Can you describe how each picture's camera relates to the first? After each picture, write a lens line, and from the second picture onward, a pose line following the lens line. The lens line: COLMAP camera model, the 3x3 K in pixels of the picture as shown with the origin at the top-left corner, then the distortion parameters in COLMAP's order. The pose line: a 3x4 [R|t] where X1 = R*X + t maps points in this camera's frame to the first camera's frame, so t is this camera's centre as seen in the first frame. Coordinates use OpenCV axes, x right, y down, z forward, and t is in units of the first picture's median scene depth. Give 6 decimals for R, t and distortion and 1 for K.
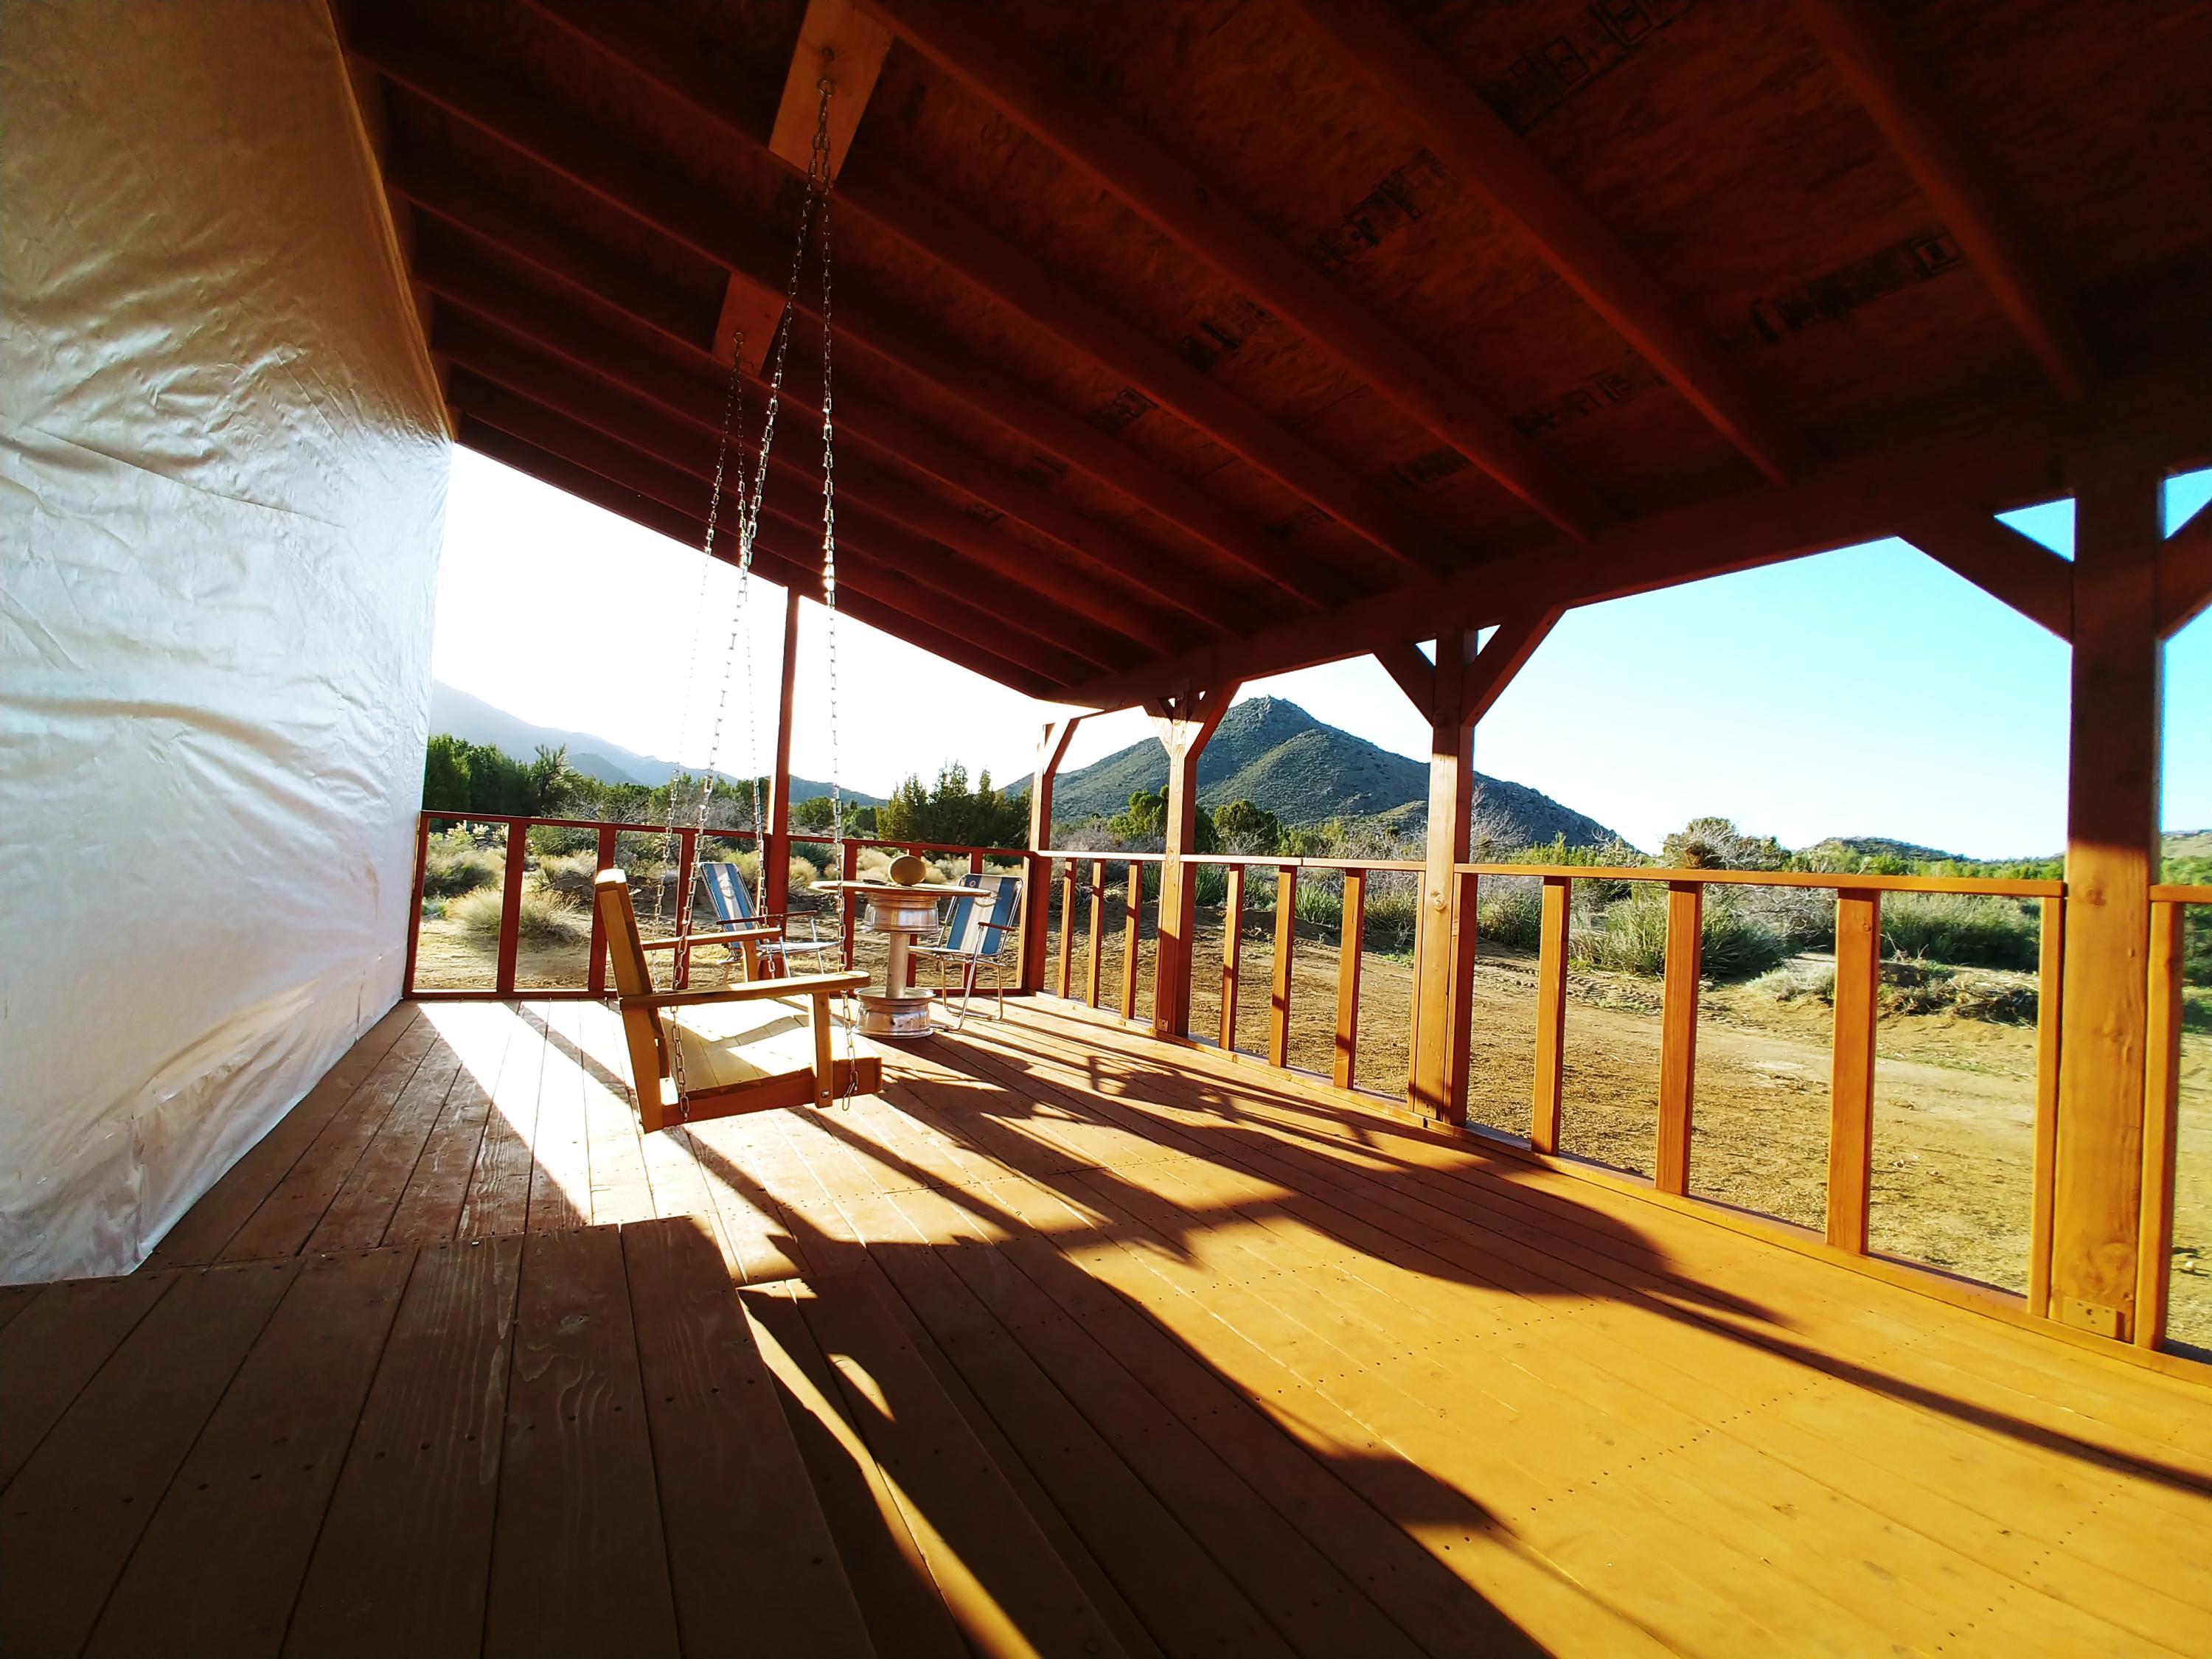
lens RADIAL K [[965.0, 0, 1111.3], [0, 965.0, 831.0], [0, 0, 1]] dist [-0.033852, 0.009983]
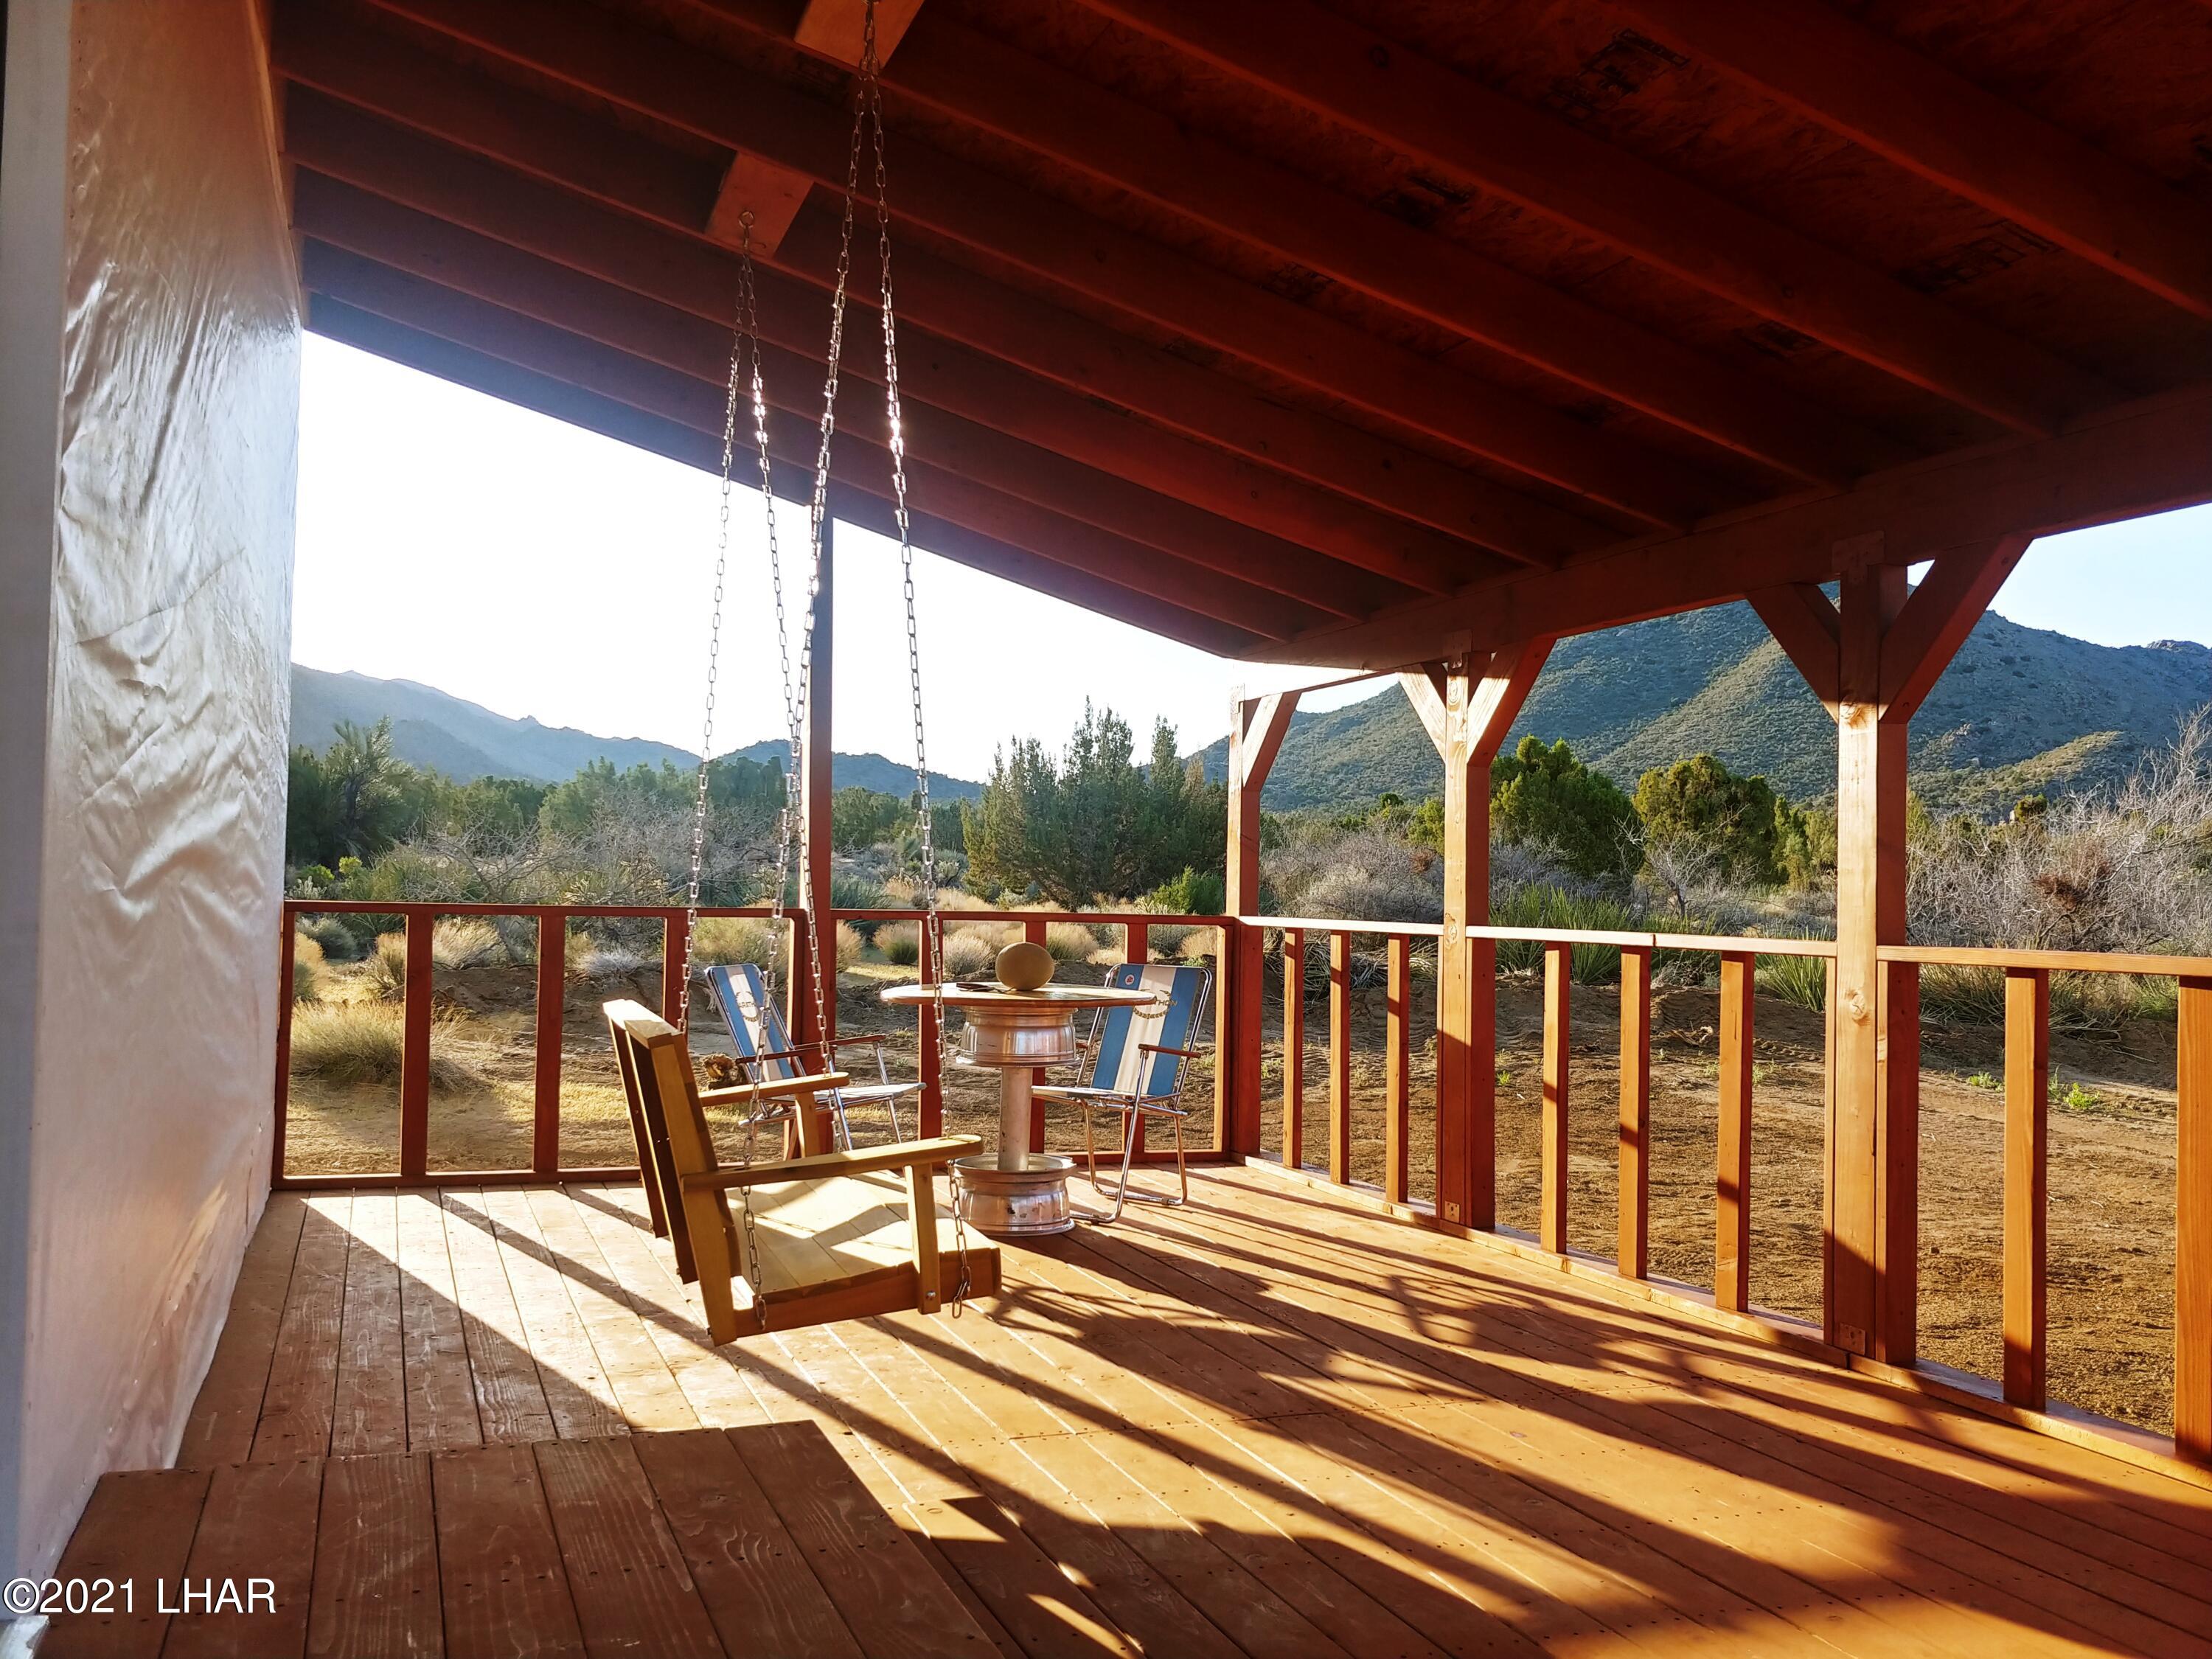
lens RADIAL K [[2371.8, 0, 1120.2], [0, 2371.8, 769.7], [0, 0, 1]] dist [0.173453, -0.528001]
pose [[0.985189, -0.042561, -0.166104, 0.111611], [0.043255, 0.999064, 0.000562, -0.084380], [0.165925, -0.007739, 0.986108, -0.510708]]
